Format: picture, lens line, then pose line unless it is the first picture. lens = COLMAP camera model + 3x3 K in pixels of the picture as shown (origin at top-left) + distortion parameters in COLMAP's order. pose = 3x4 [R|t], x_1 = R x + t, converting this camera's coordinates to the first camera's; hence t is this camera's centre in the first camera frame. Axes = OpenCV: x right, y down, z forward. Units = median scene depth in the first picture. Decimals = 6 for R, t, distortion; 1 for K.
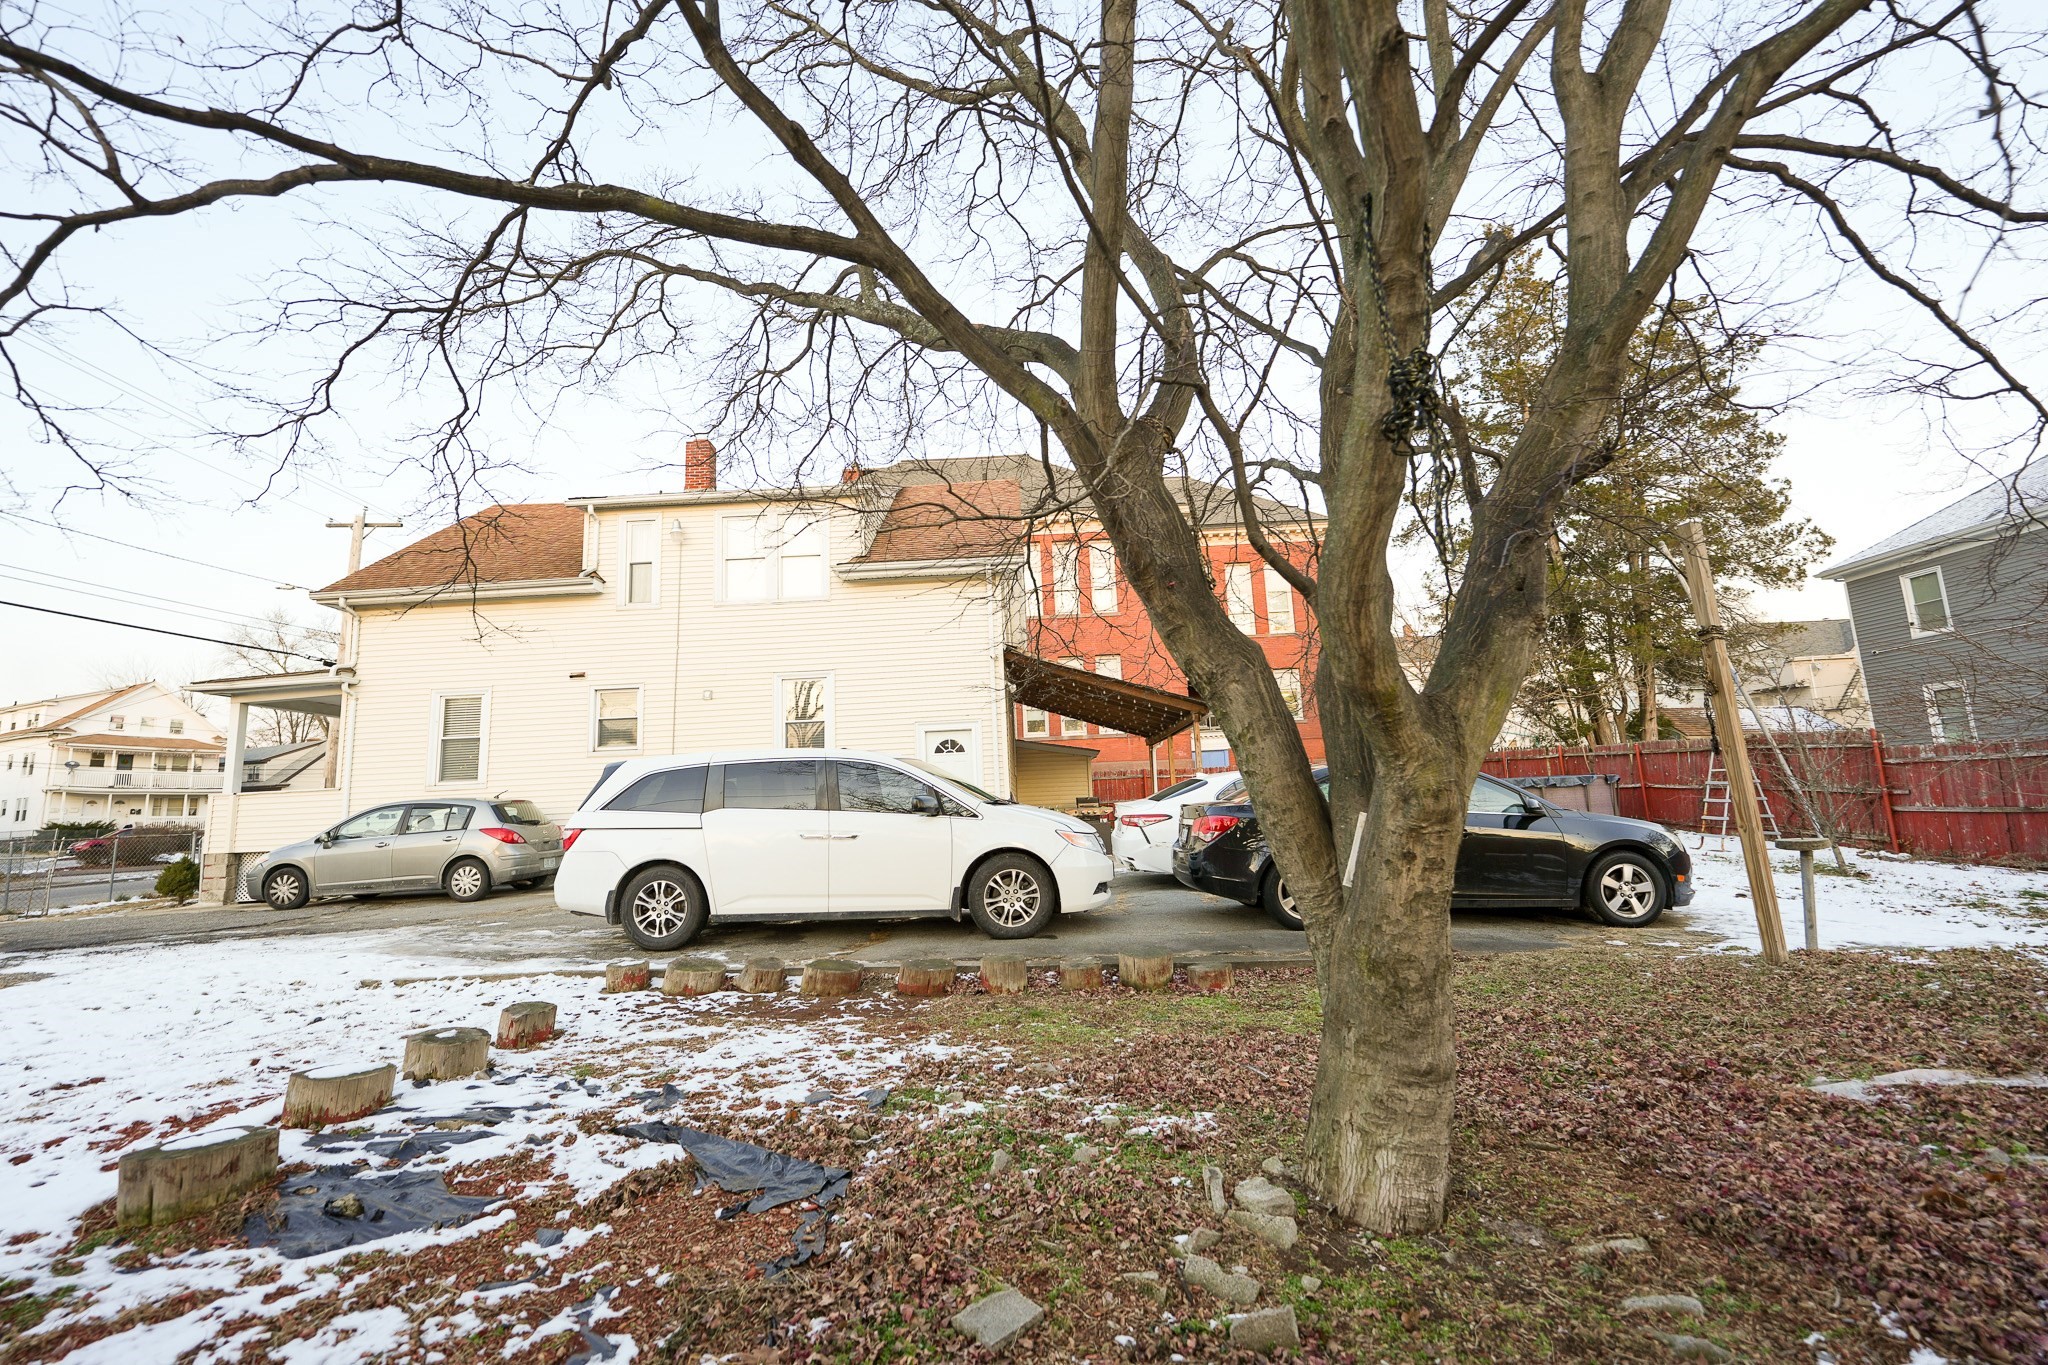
lens RADIAL K [[822.9, 0, 1024.0], [0, 822.9, 682.5], [0, 0, 1]] dist [-0.009935, -0.000310]
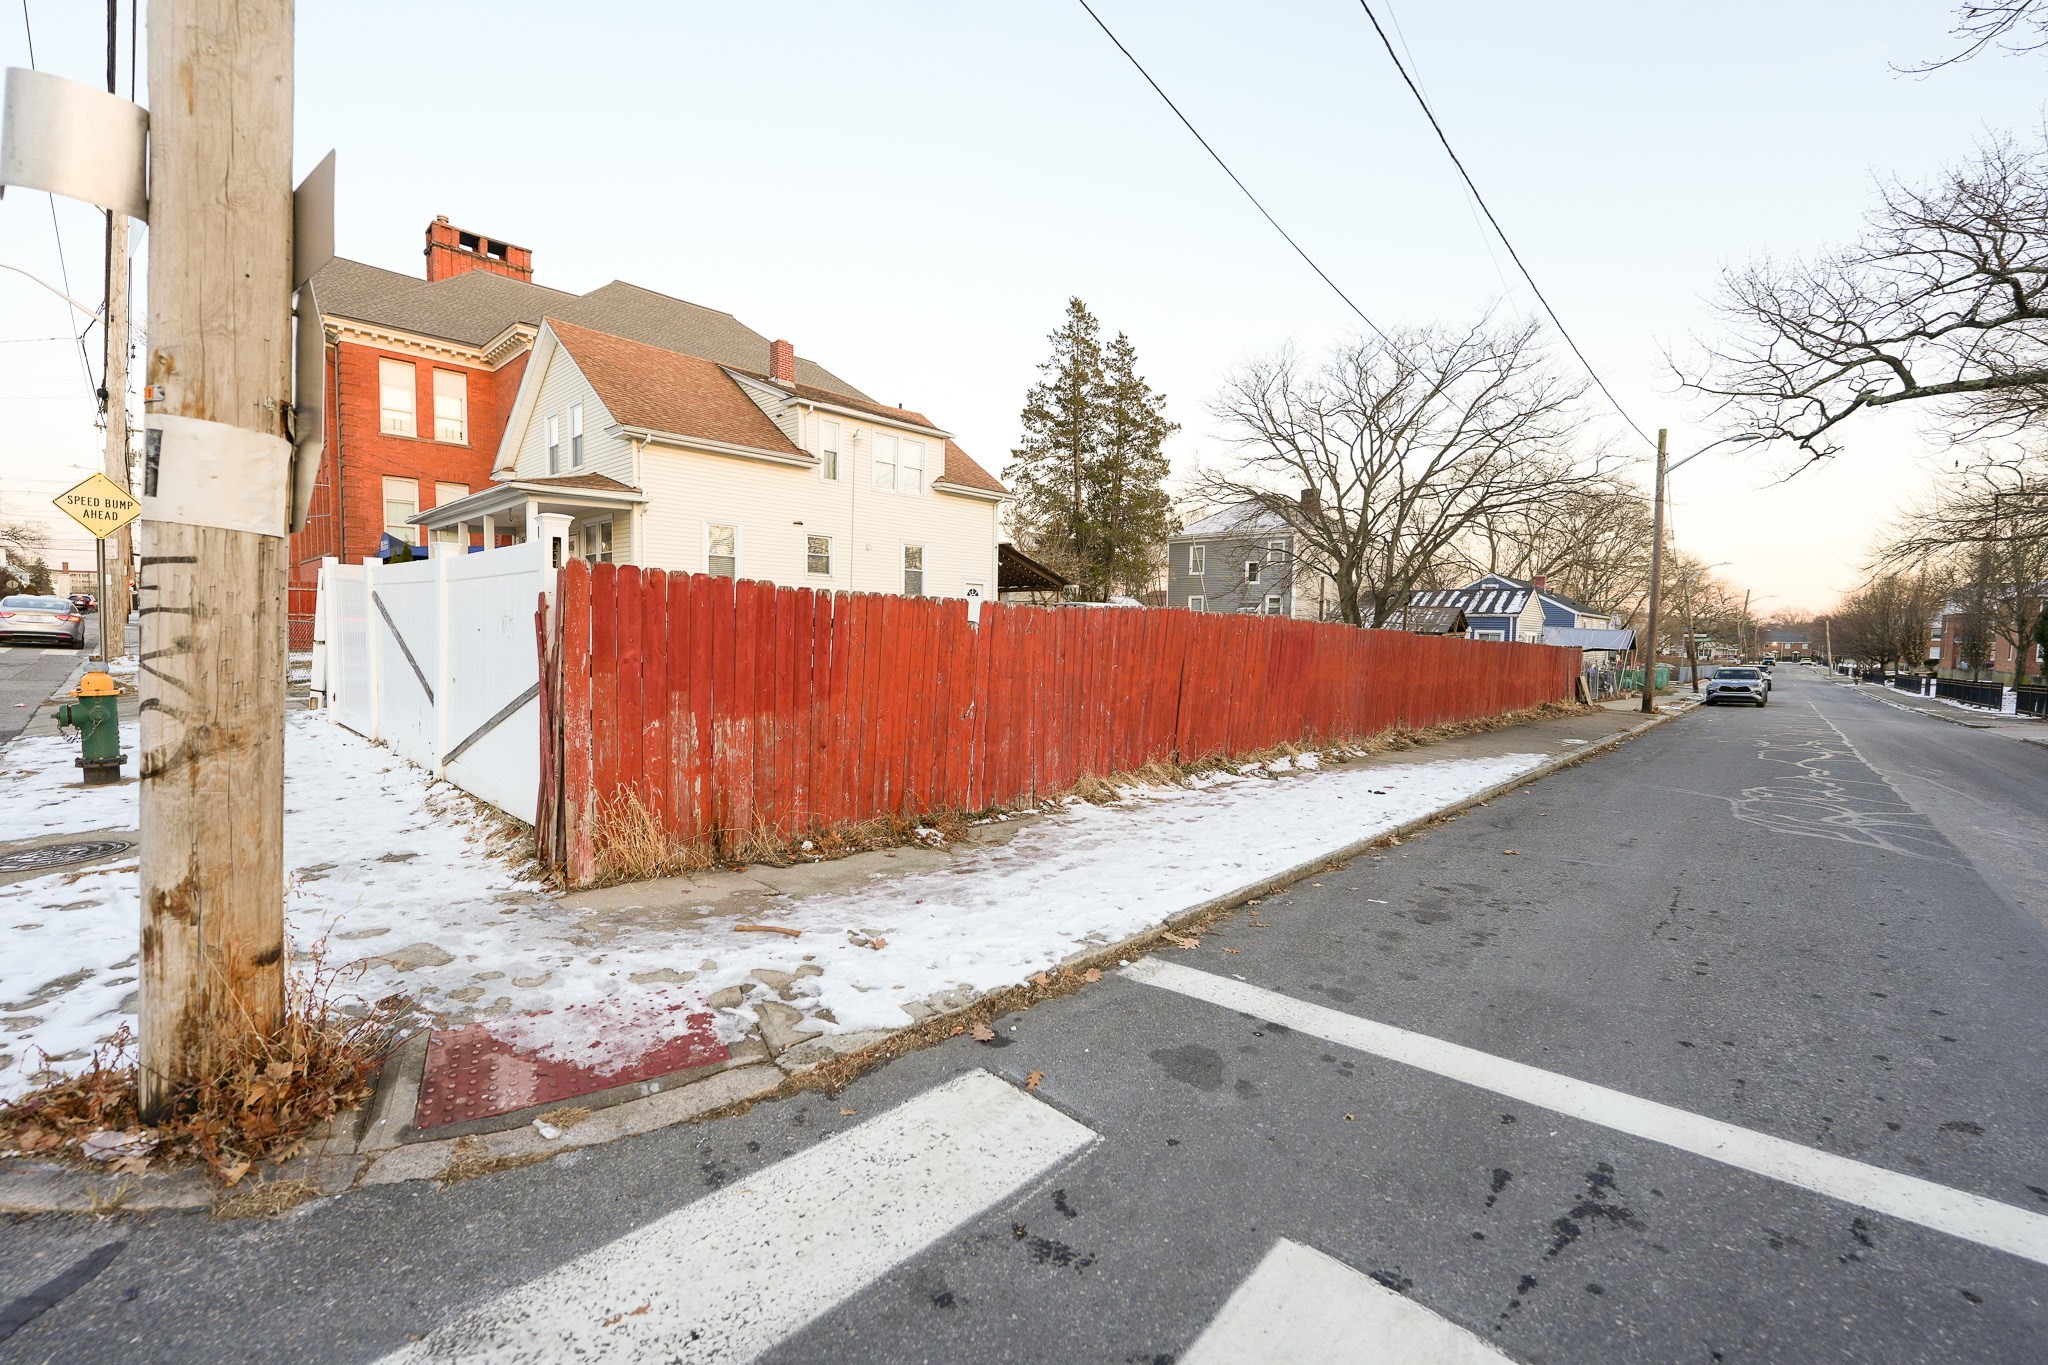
lens RADIAL K [[822.9, 0, 1024.0], [0, 822.9, 682.5], [0, 0, 1]] dist [-0.009935, -0.000310]
pose [[0.669752, 0.005656, 0.742563, -0.885200], [-0.154492, 0.979152, 0.131885, 0.009437], [-0.726336, -0.203050, 0.656663, -0.213705]]
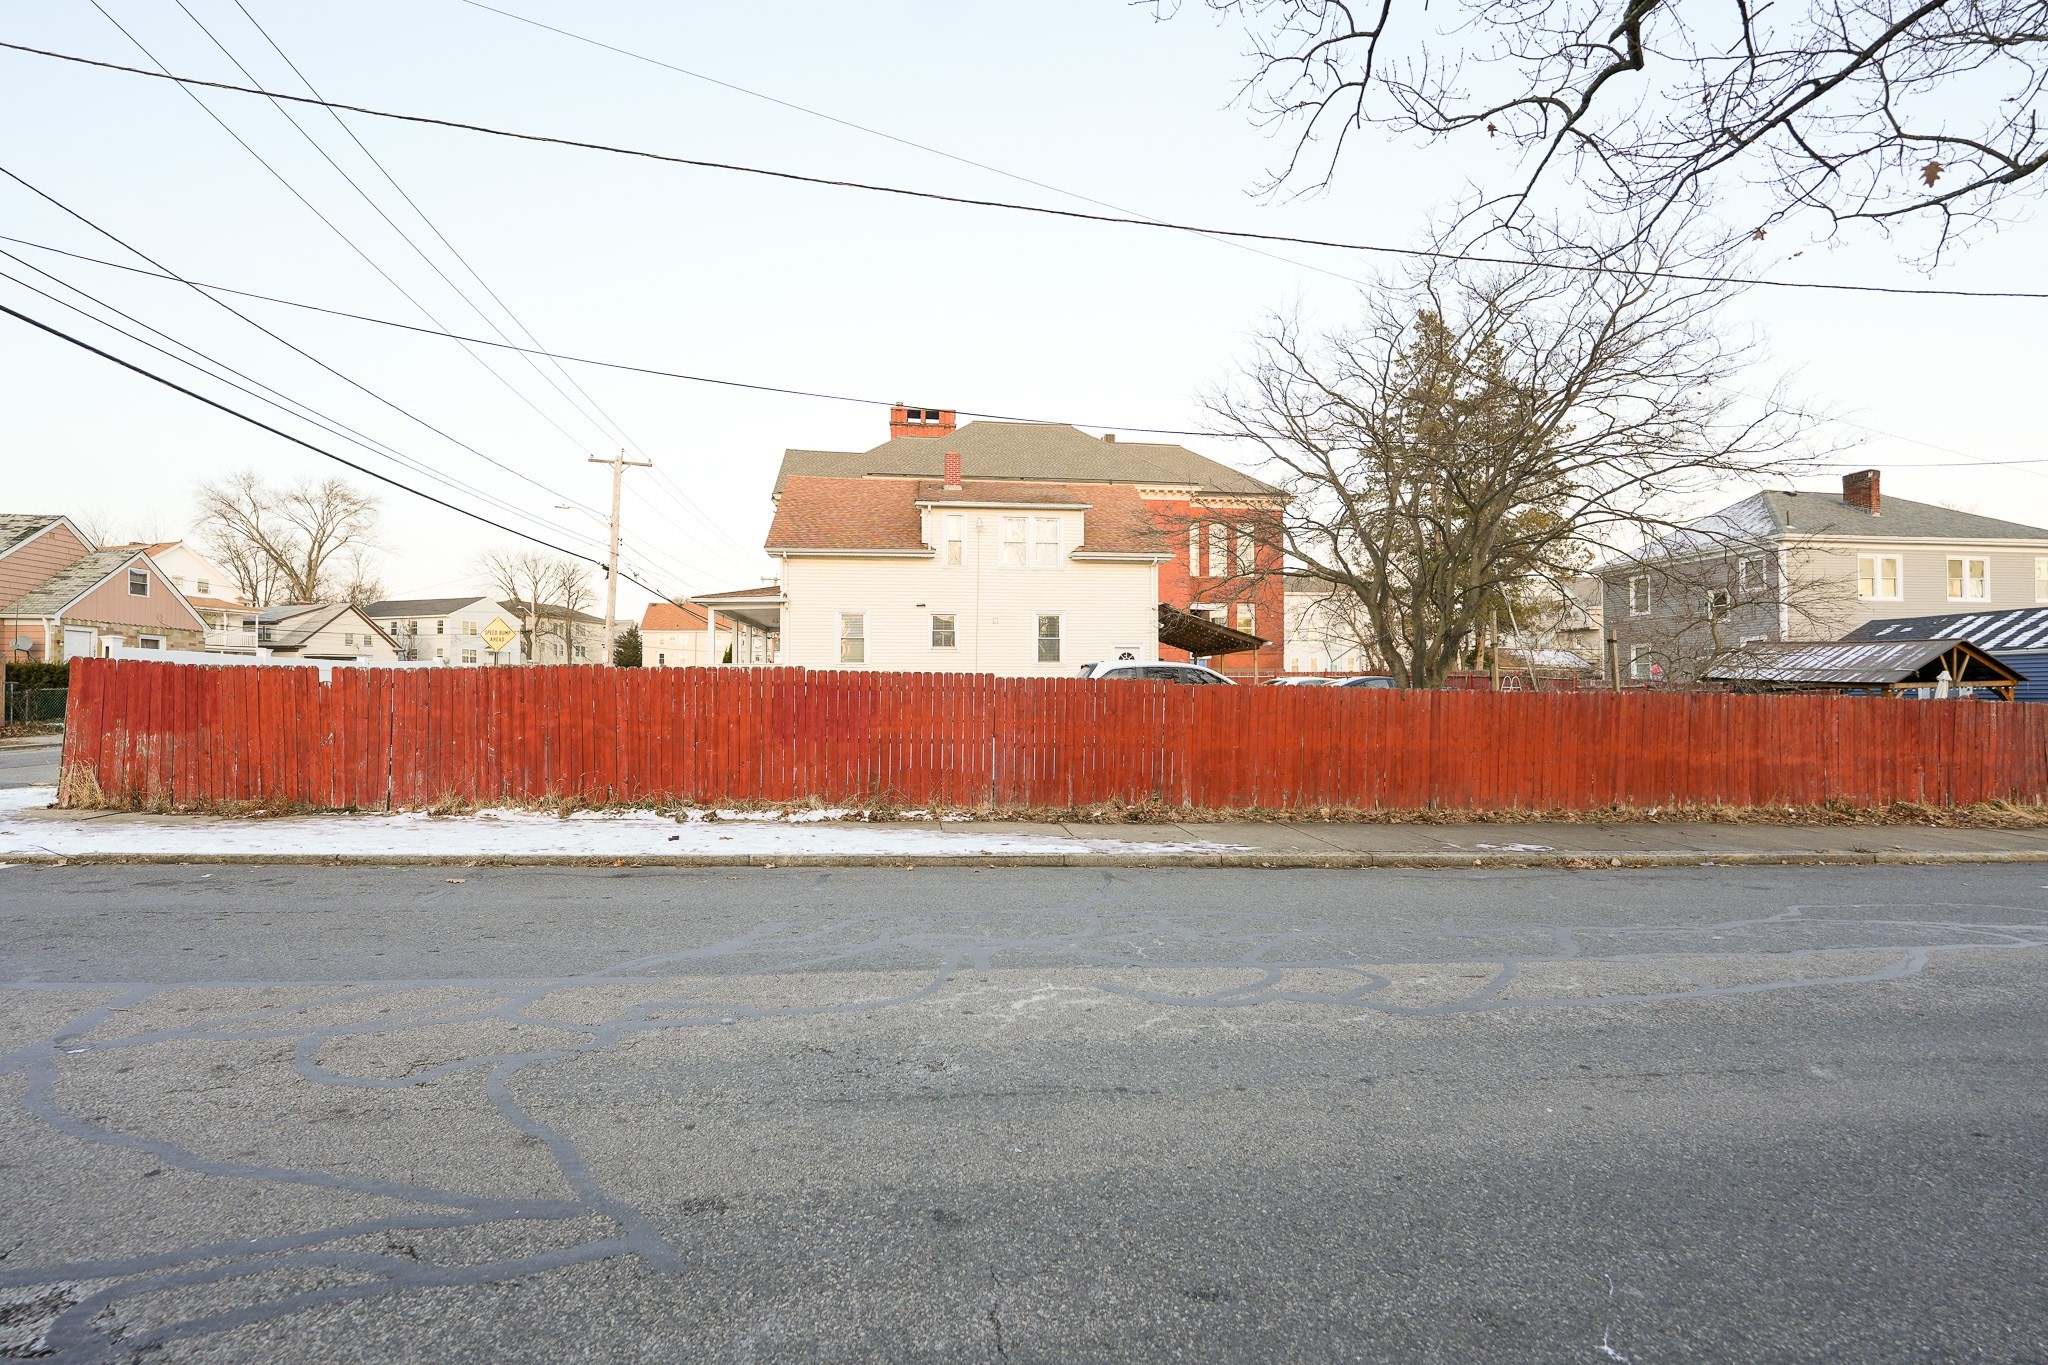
lens RADIAL K [[822.9, 0, 1024.0], [0, 822.9, 682.5], [0, 0, 1]] dist [-0.009935, -0.000310]
pose [[0.988777, 0.044707, 0.142550, -0.367701], [-0.062608, 0.990346, 0.123674, -0.048687], [-0.135645, -0.131211, 0.982031, -0.494706]]
